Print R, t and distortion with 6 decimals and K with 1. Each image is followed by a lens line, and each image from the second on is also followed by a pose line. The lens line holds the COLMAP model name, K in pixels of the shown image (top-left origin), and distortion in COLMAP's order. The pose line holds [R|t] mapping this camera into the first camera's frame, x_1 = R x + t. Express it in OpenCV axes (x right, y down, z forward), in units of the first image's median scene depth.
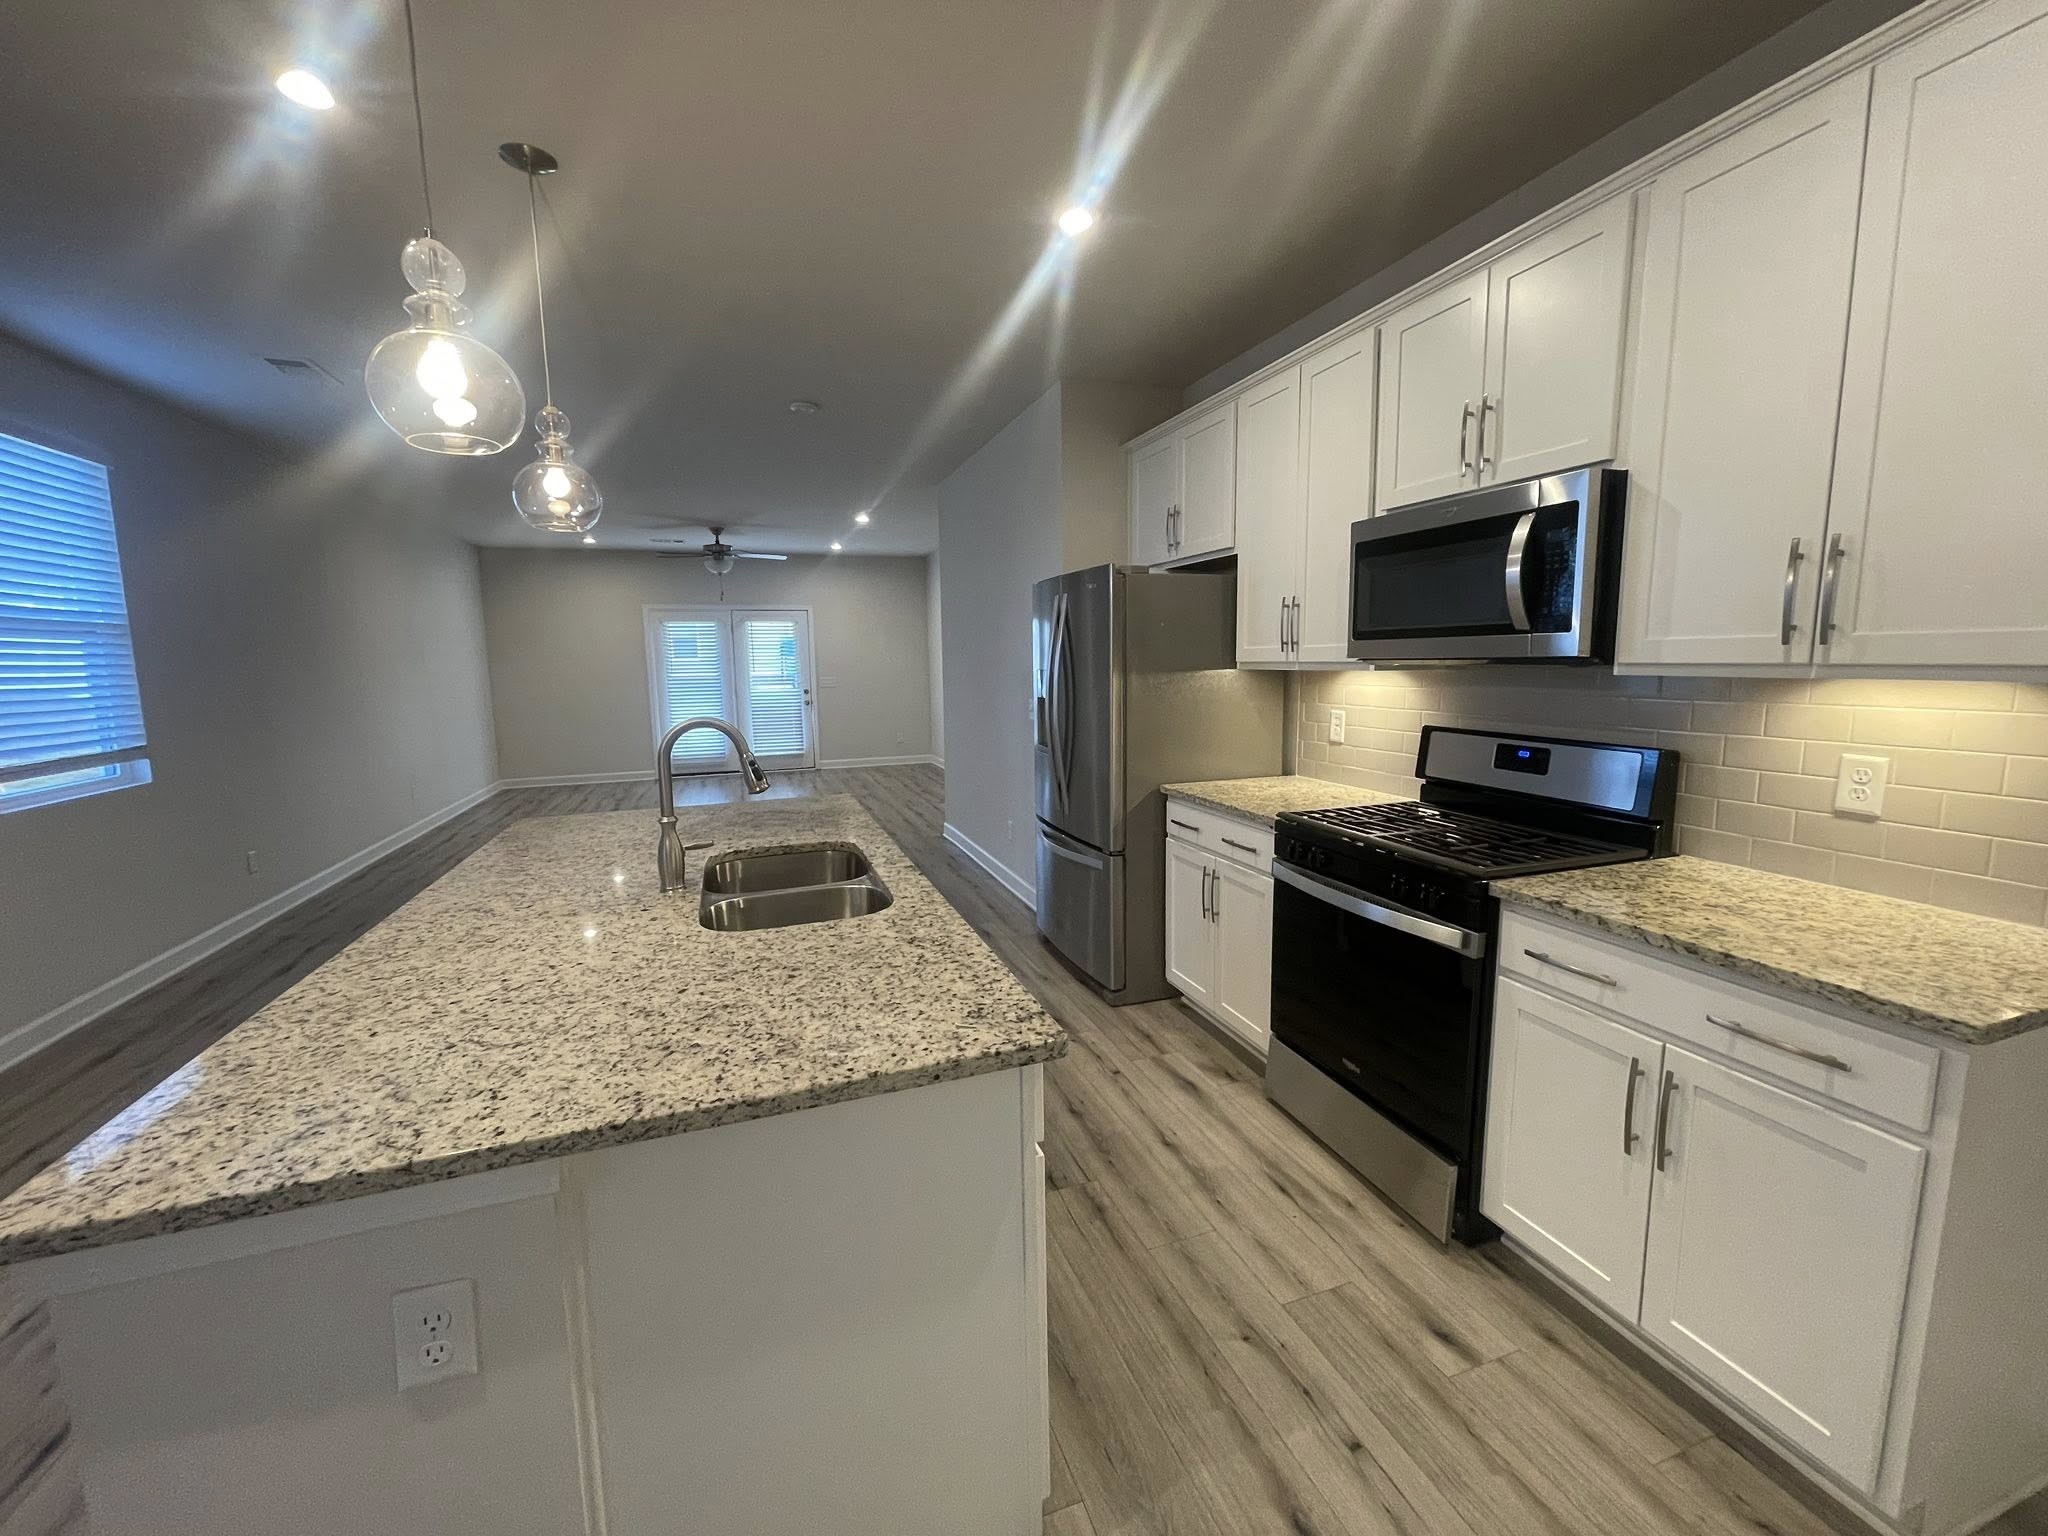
lens RADIAL K [[826.4, 0, 1025.0], [0, 826.4, 763.8], [0, 0, 1]] dist [-0.003218, 0.001555]
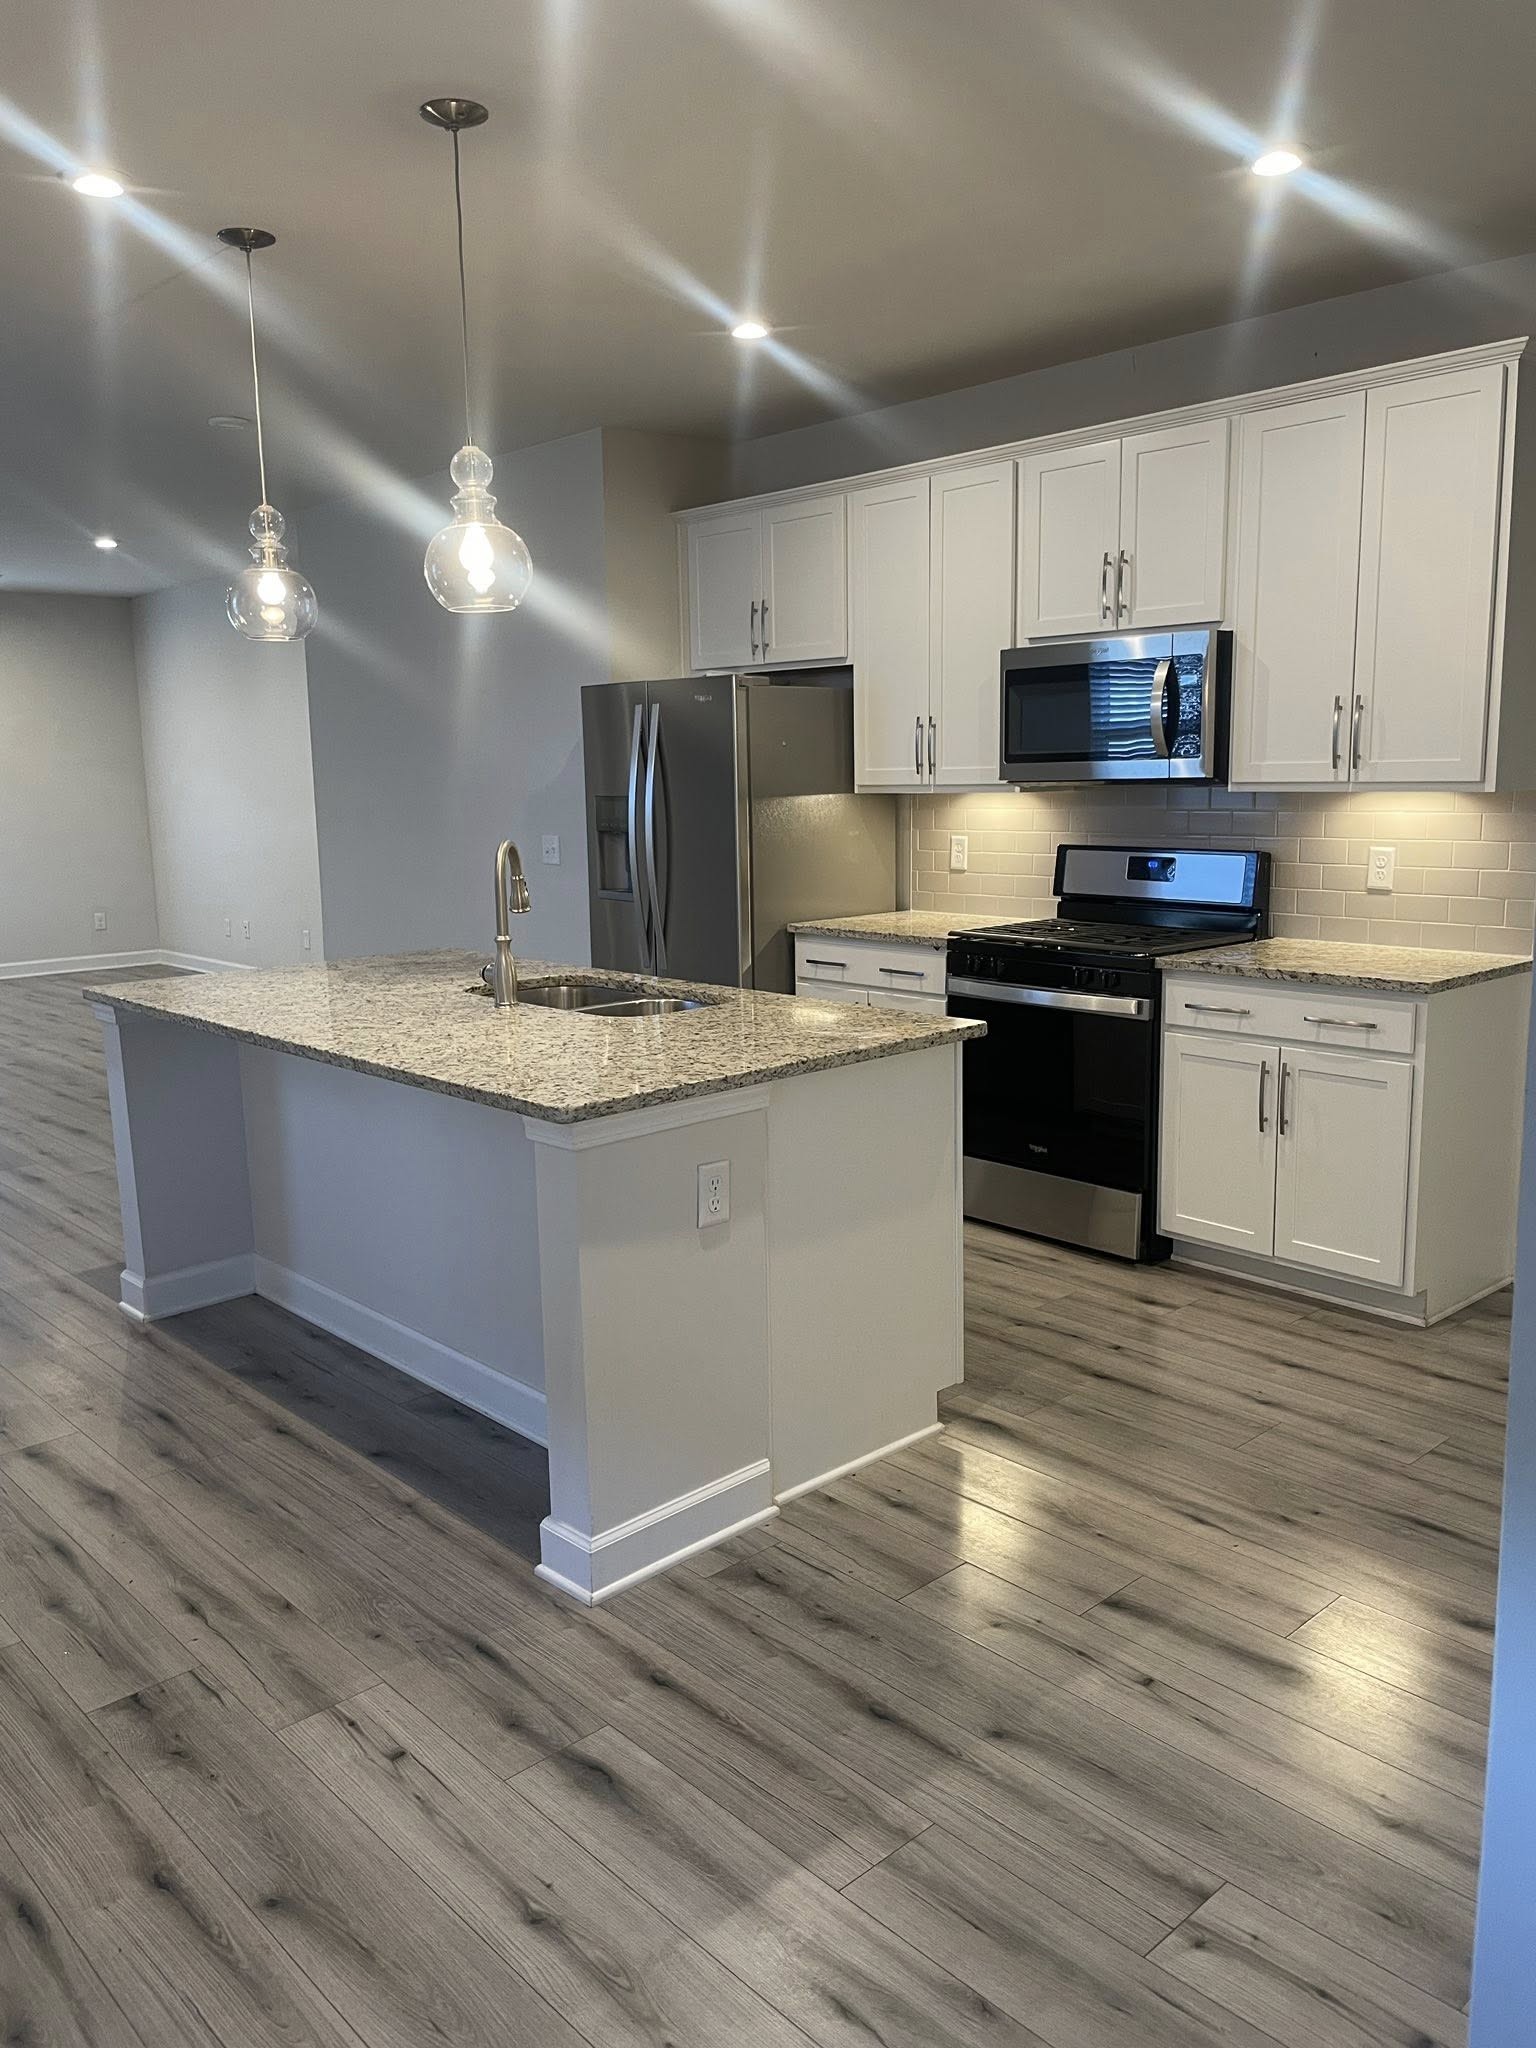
lens RADIAL K [[1561.0, 0, 765.6], [0, 1561.0, 1007.0], [0, 0, 1]] dist [0.068931, -0.090624]
pose [[0.919939, -0.059965, 0.387448, -0.896168], [0.053142, 0.998186, 0.028310, 0.116760], [-0.388443, -0.005454, 0.921457, -0.951170]]
